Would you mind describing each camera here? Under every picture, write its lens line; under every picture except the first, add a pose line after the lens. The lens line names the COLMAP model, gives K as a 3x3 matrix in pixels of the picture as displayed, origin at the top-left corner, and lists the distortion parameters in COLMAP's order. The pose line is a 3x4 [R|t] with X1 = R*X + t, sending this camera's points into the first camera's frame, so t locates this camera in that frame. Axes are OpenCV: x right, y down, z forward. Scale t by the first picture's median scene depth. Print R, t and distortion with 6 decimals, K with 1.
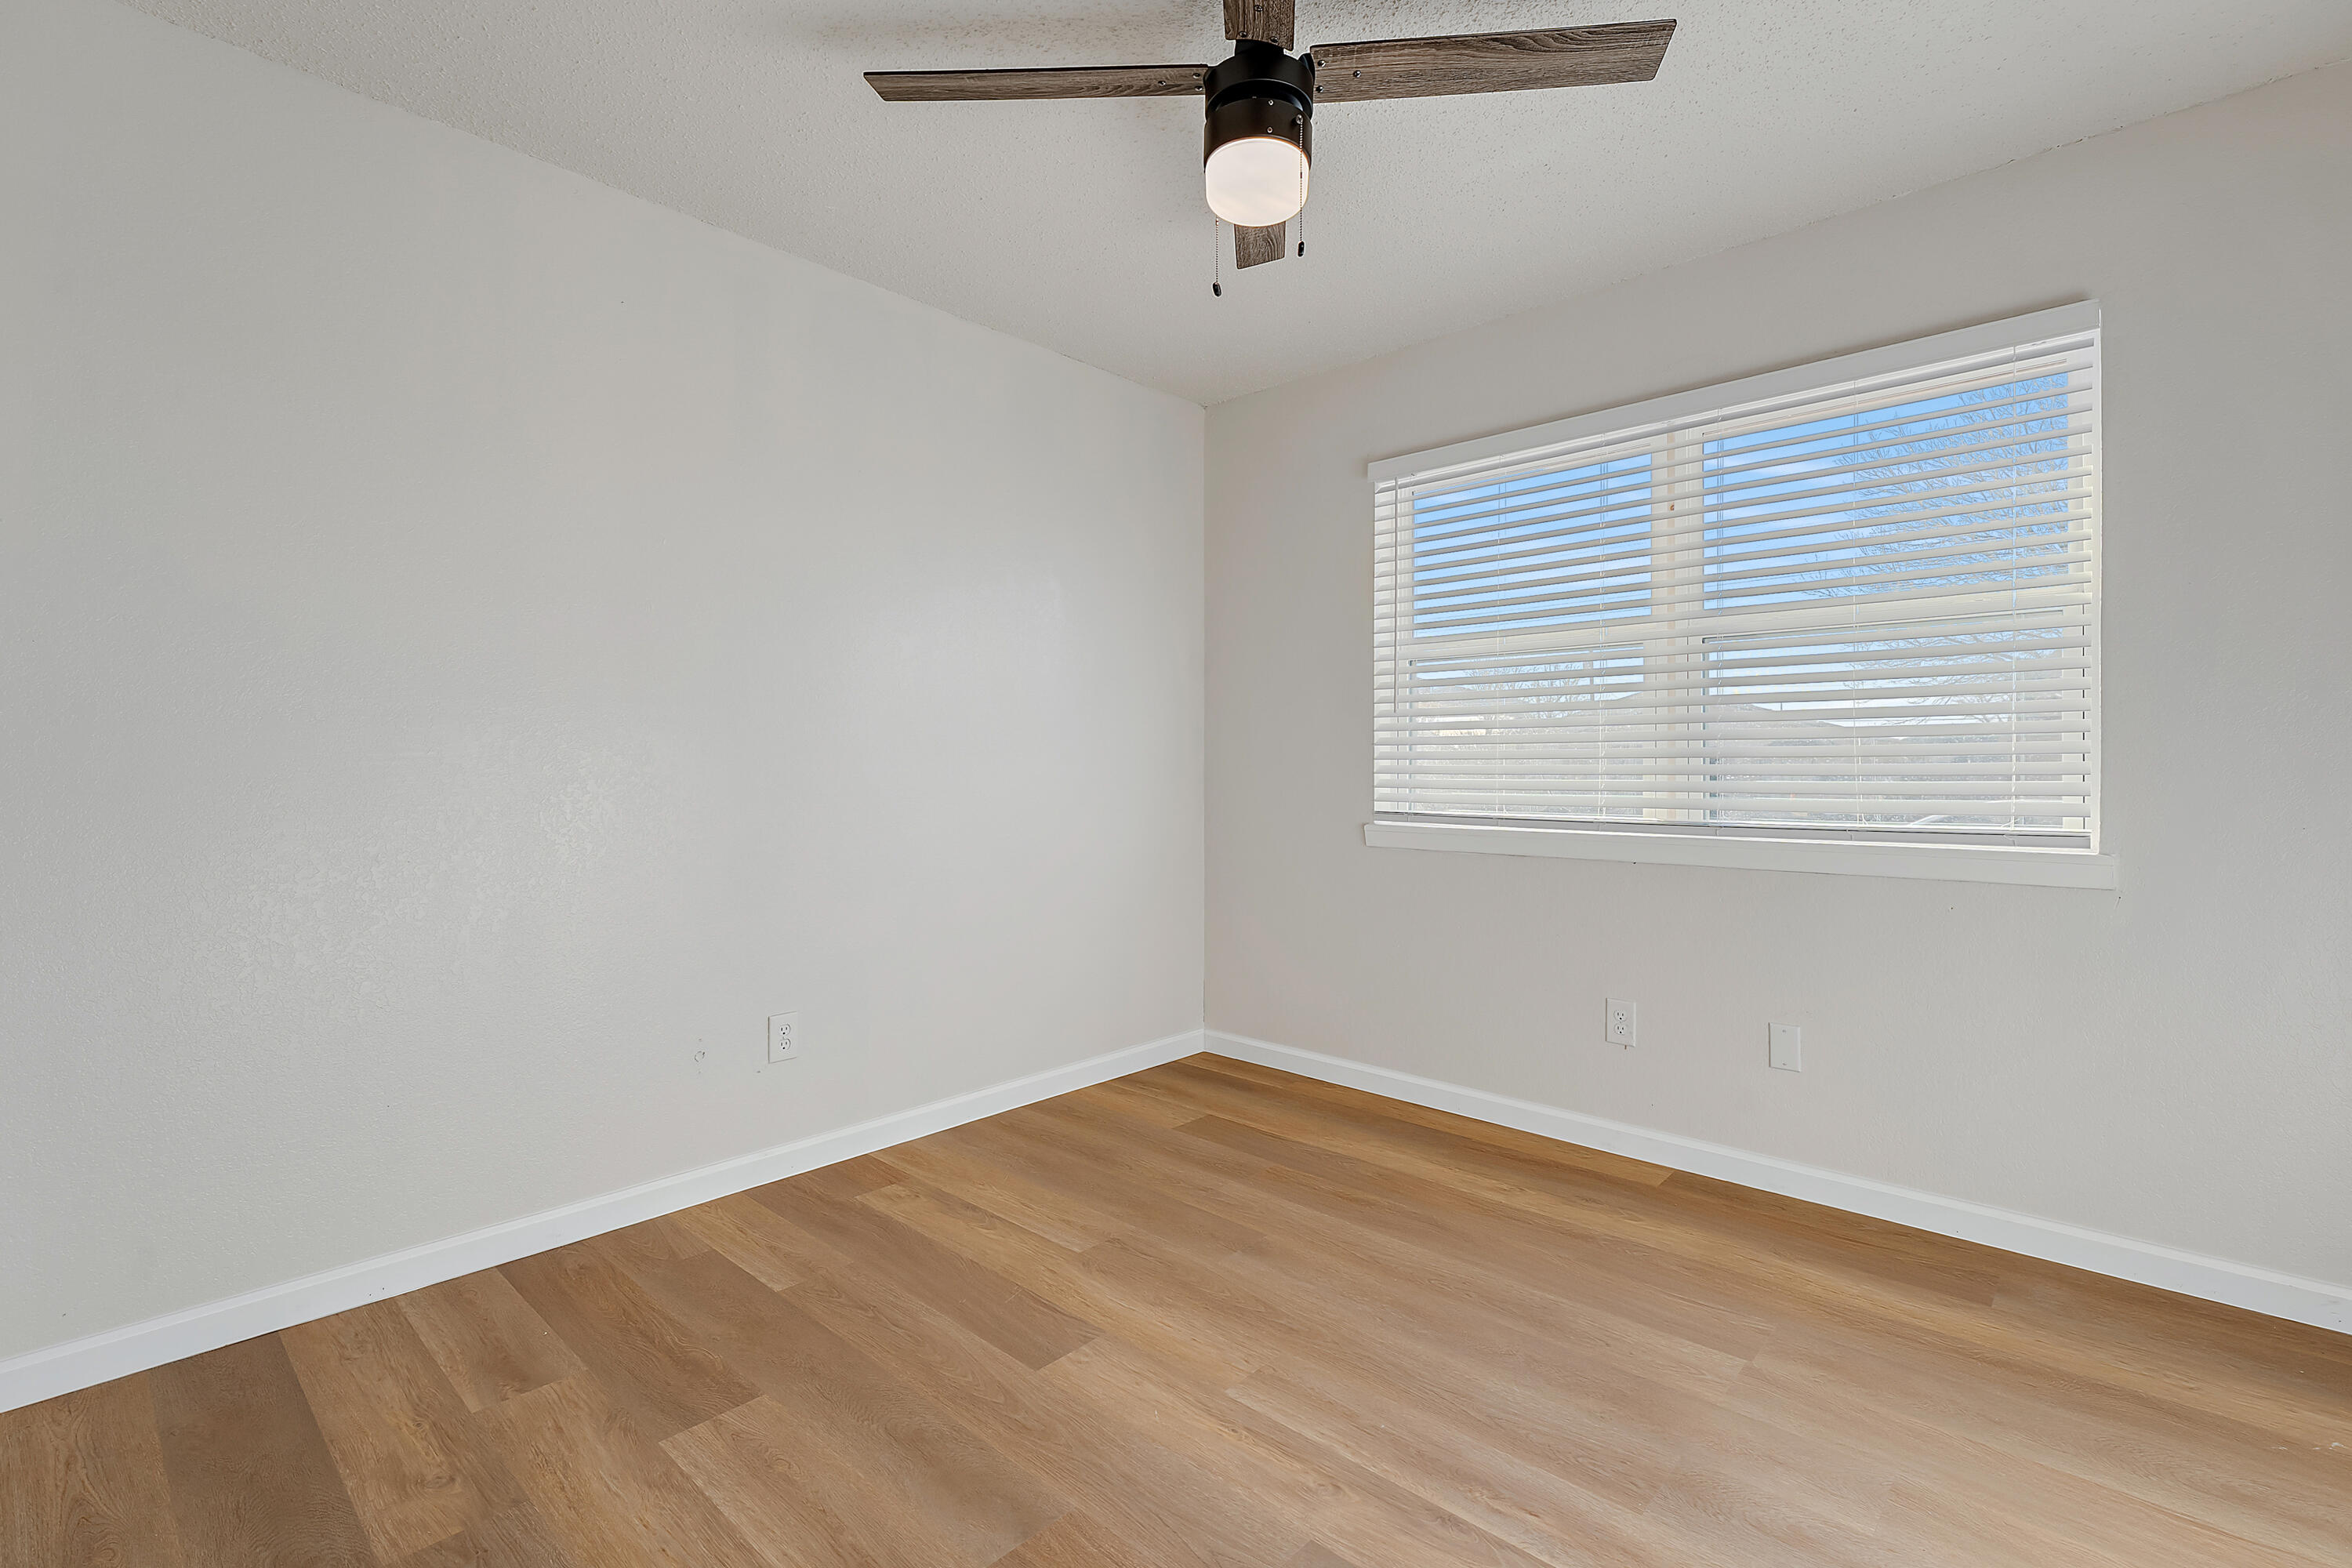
lens RADIAL K [[1053.8, 0, 1169.4], [0, 1053.8, 771.0], [0, 0, 1]] dist [-0.001136, 0.000039]
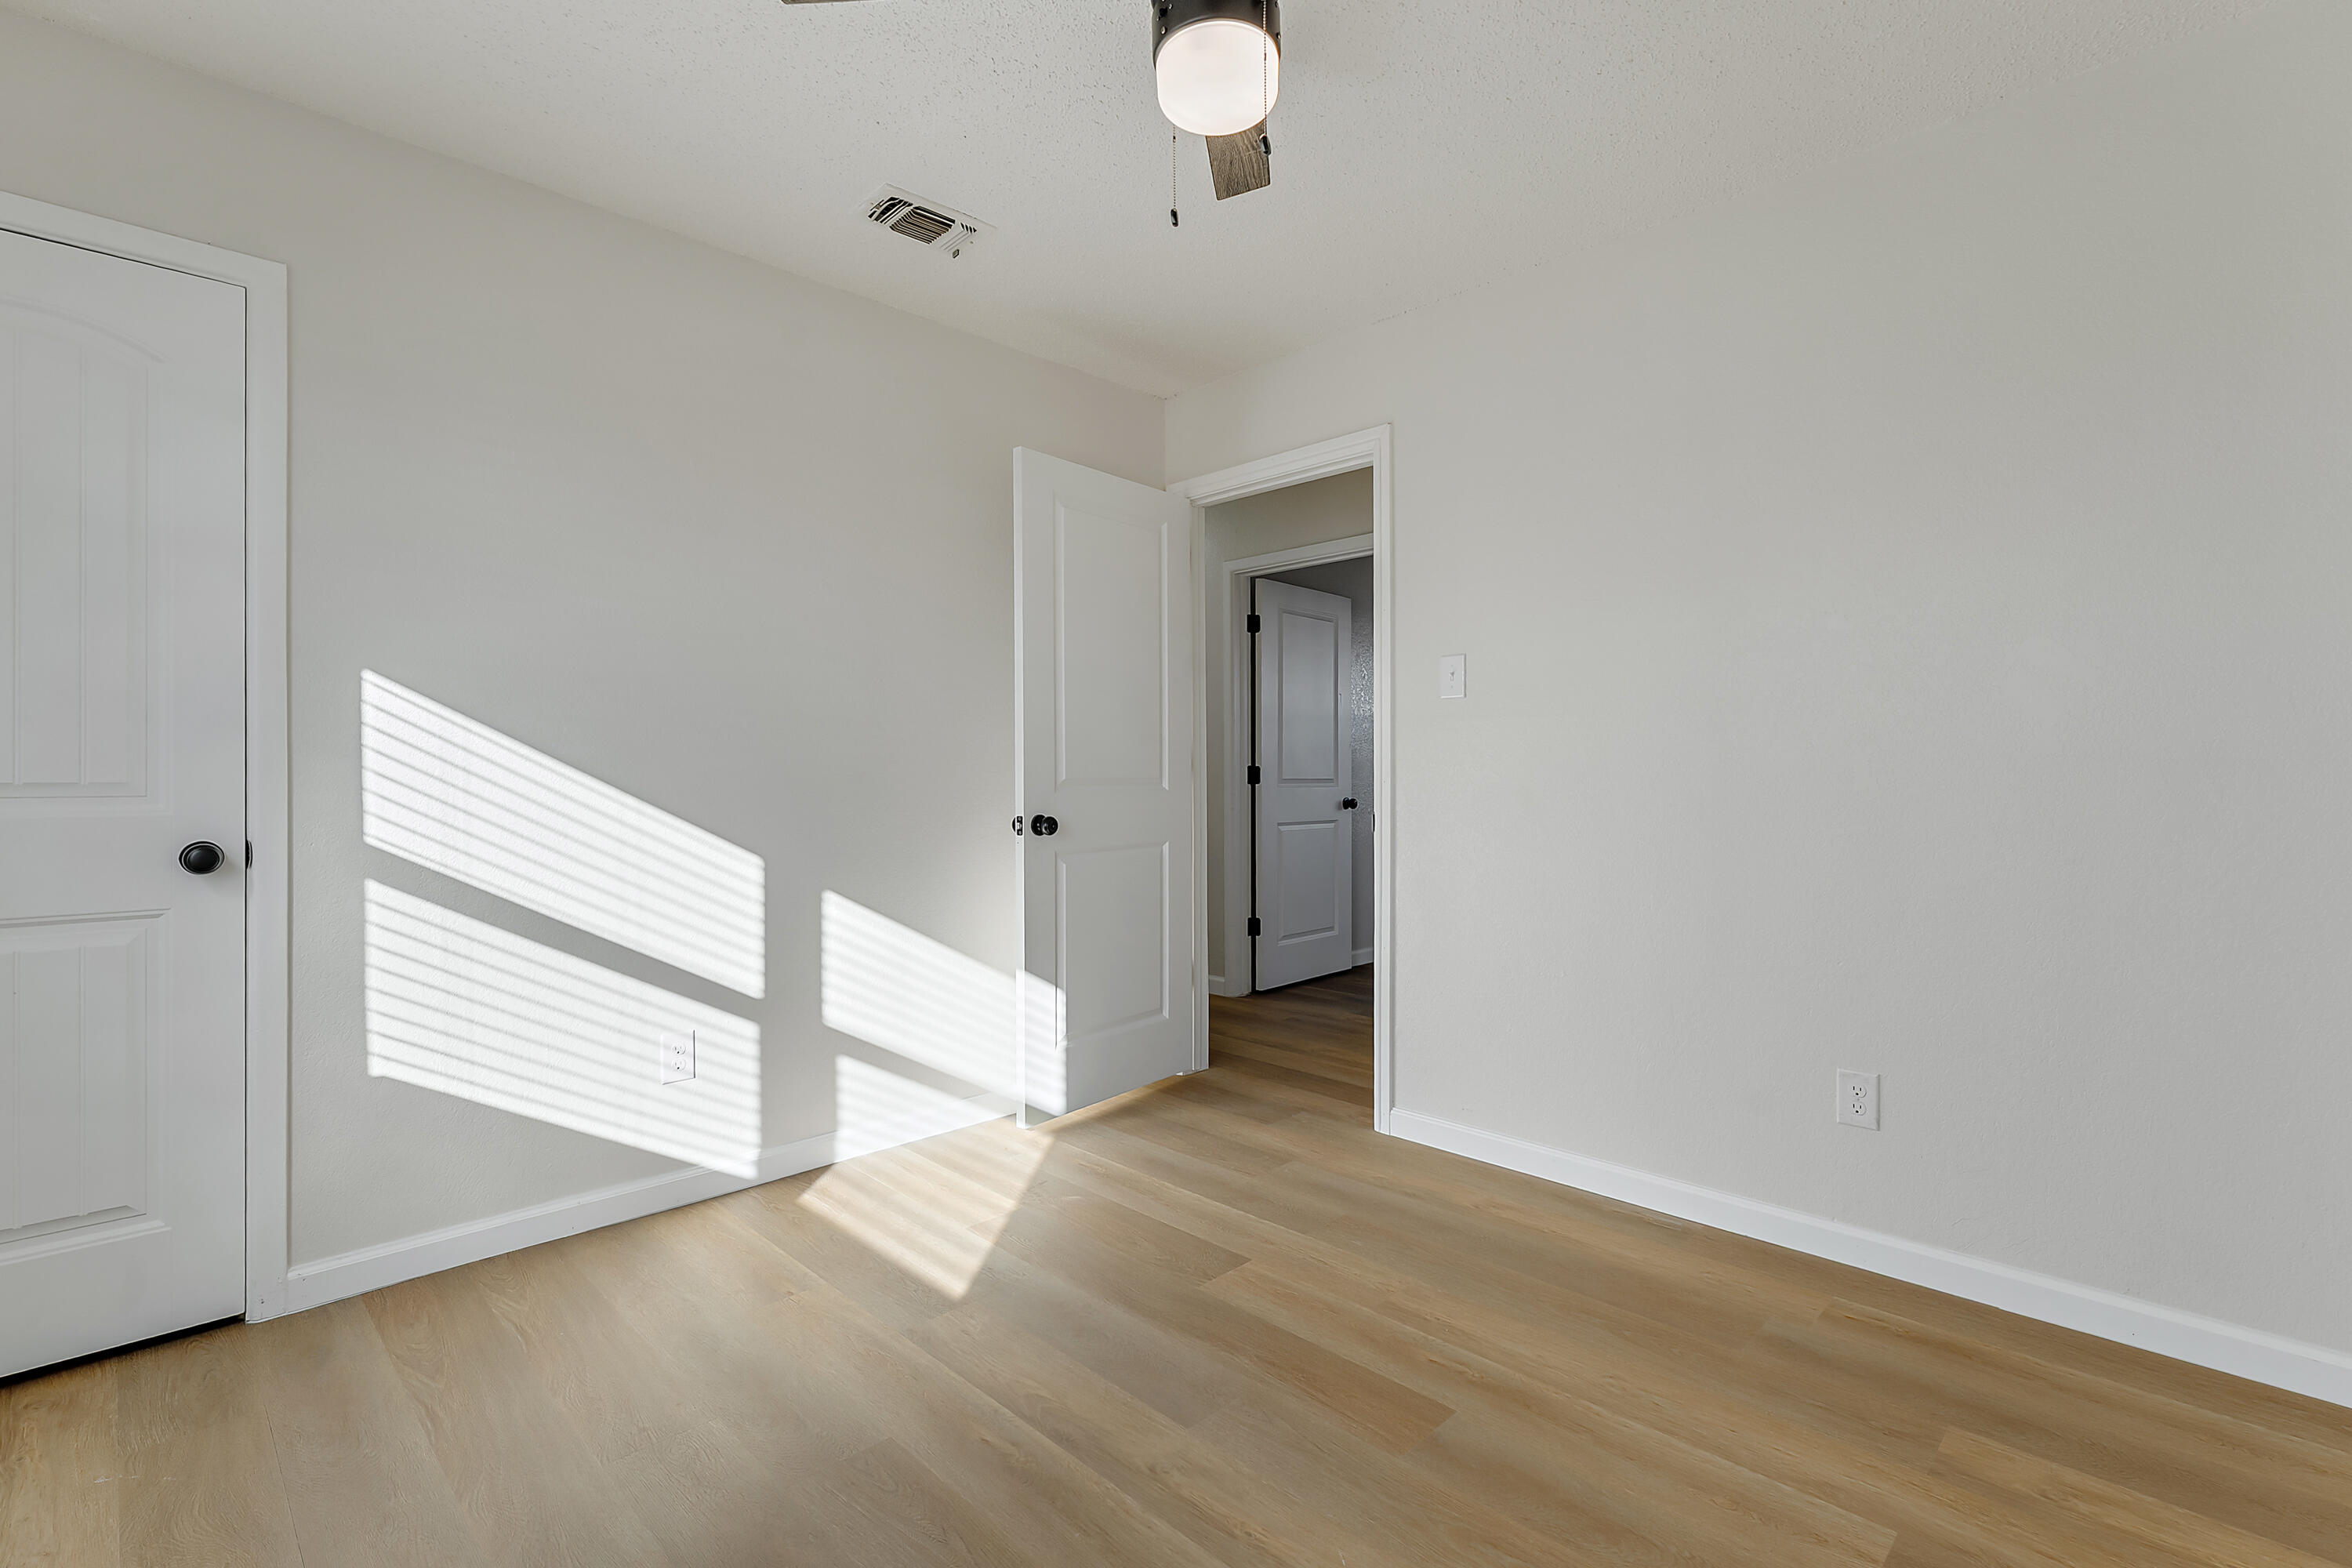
lens RADIAL K [[1053.8, 0, 1163.8], [0, 1053.8, 776.1], [0, 0, 1]] dist [-0.001136, 0.000039]
pose [[-0.999229, 0.002362, 0.039185, 0.102204], [0.002627, 0.999974, 0.006711, -0.010719], [-0.039168, 0.006809, -0.999209, 1.980779]]
